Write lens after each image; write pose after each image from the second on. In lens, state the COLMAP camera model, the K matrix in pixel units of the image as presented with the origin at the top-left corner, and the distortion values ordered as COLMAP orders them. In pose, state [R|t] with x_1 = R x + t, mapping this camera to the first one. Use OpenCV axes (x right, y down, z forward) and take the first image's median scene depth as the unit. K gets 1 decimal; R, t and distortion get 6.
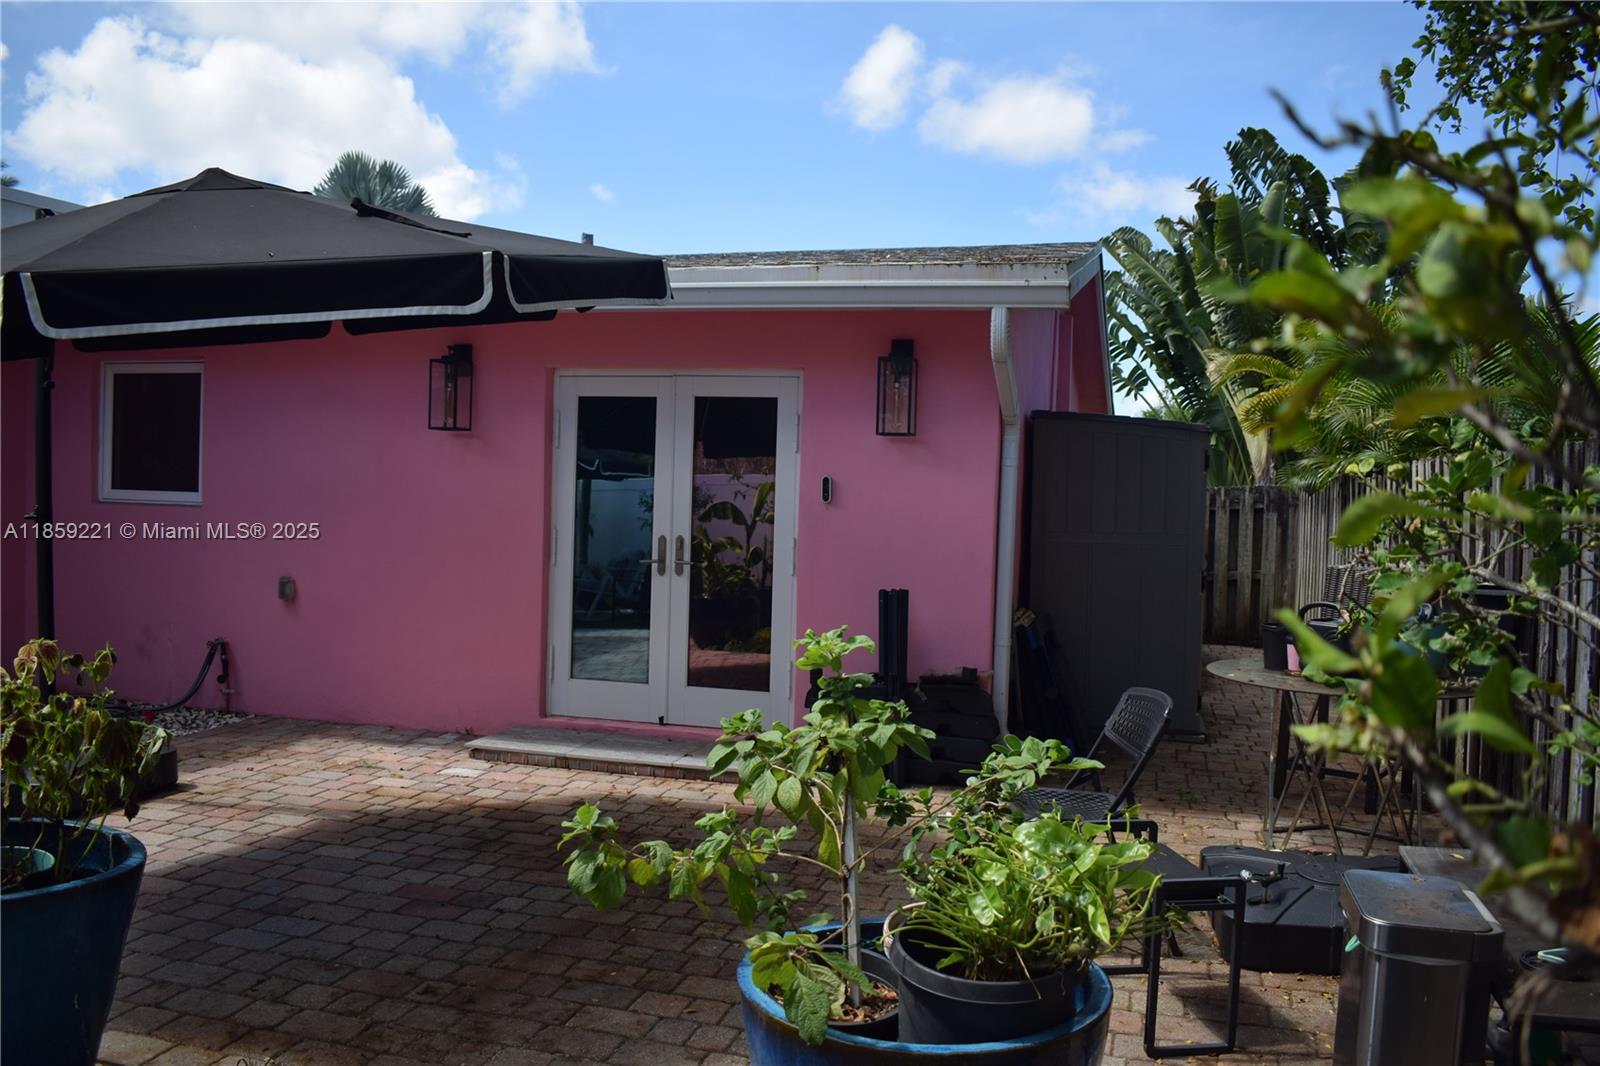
lens RADIAL K [[1253.4, 0, 792.1], [0, 1253.4, 531.0], [0, 0, 1]] dist [-0.092188, 0.013489]
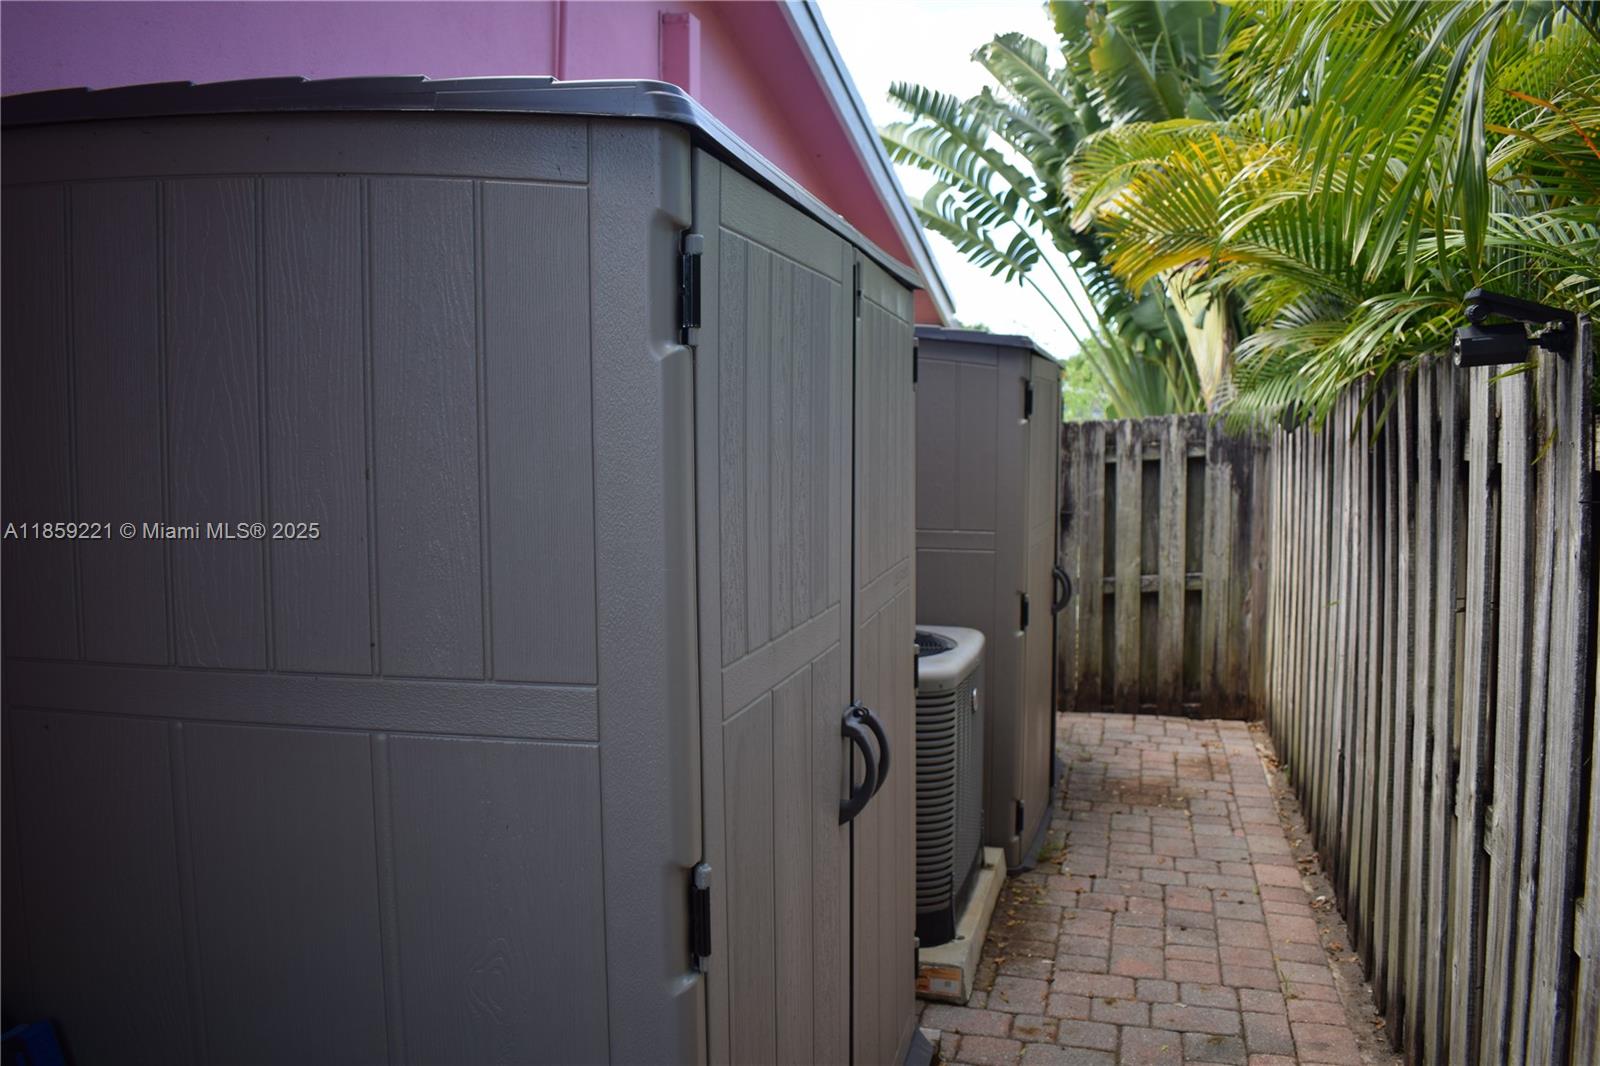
lens RADIAL K [[1253.4, 0, 792.1], [0, 1253.4, 531.0], [0, 0, 1]] dist [-0.092188, 0.013489]
pose [[0.999471, -0.032053, 0.005535, 0.198250], [0.031773, 0.998486, 0.044908, -0.015796], [-0.006966, -0.044708, 0.998976, 0.464256]]
